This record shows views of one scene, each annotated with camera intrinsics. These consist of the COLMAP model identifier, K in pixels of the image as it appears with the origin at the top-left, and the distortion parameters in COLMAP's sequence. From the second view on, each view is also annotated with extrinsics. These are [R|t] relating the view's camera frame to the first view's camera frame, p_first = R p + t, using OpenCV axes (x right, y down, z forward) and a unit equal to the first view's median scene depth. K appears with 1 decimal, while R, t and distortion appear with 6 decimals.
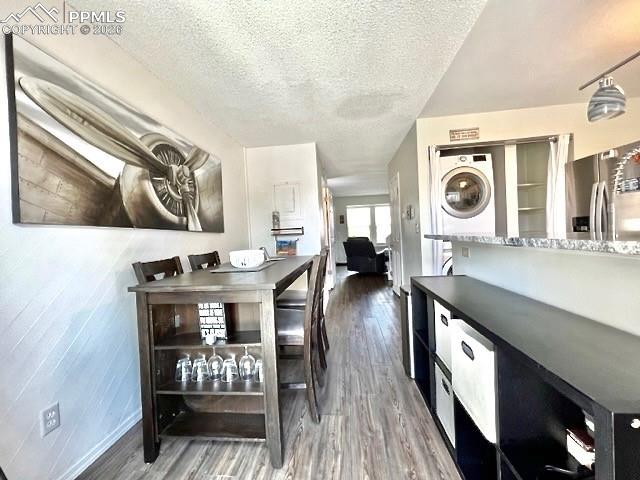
lens RADIAL K [[255.7, 0, 320.5], [0, 255.7, 241.5], [0, 0, 1]] dist [-0.002175, 0.000697]
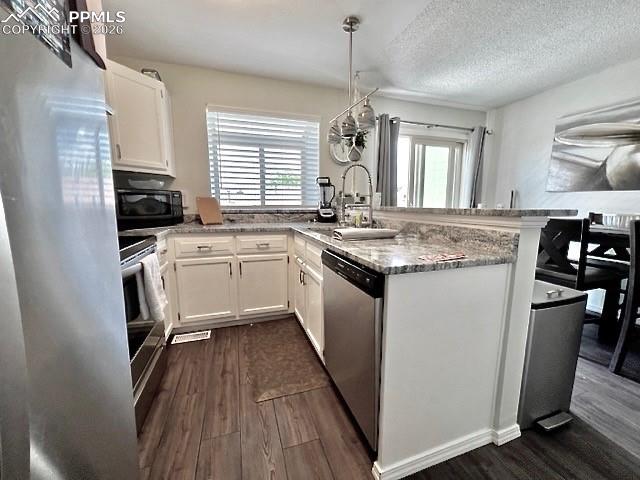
lens RADIAL K [[255.7, 0, 322.5], [0, 255.7, 240.5], [0, 0, 1]] dist [-0.002175, 0.000697]
pose [[-0.906557, 0.111212, -0.407170, 1.263756], [0.033932, 0.980744, 0.192325, -0.096712], [0.420718, 0.160537, -0.892874, 1.443229]]
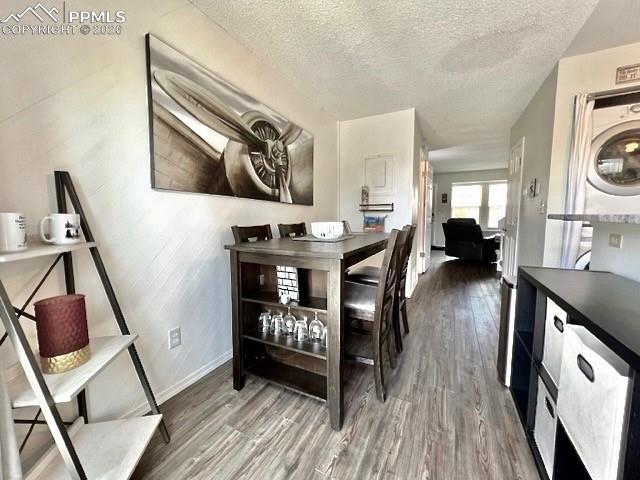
lens RADIAL K [[255.7, 0, 321.3], [0, 255.7, 241.5], [0, 0, 1]] dist [-0.002175, 0.000697]
pose [[0.931417, 0.078982, -0.355281, 0.057442], [-0.050141, 0.994708, 0.089680, 0.022253], [0.360483, -0.065715, 0.930448, 0.041311]]
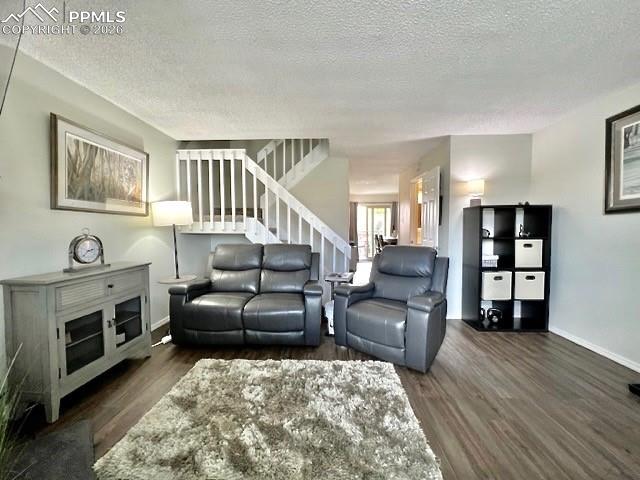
lens RADIAL K [[255.7, 0, 321.1], [0, 255.7, 235.7], [0, 0, 1]] dist [-0.002175, 0.000697]
pose [[-0.996939, 0.051450, -0.058868, 1.111764], [0.047124, 0.996243, 0.072652, -0.275420], [0.062385, 0.069656, -0.995619, 4.967035]]
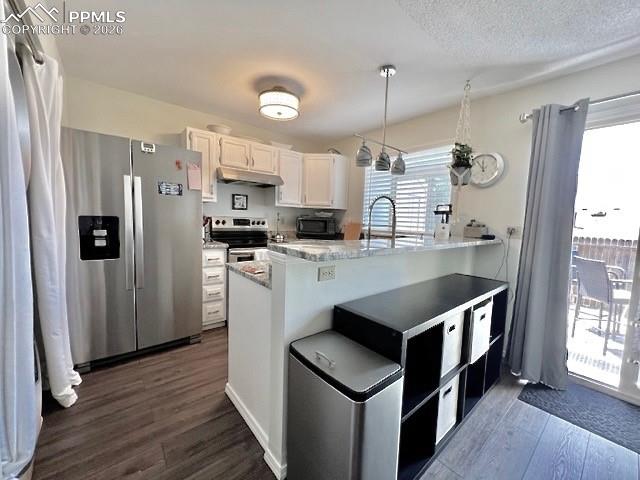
lens RADIAL K [[255.7, 0, 321.1], [0, 255.7, 240.9], [0, 0, 1]] dist [-0.002175, 0.000697]
pose [[-0.719225, -0.035604, 0.693864, 0.115245], [0.022378, 0.996981, 0.074353, -0.094116], [-0.694416, 0.069004, -0.716257, 1.489179]]
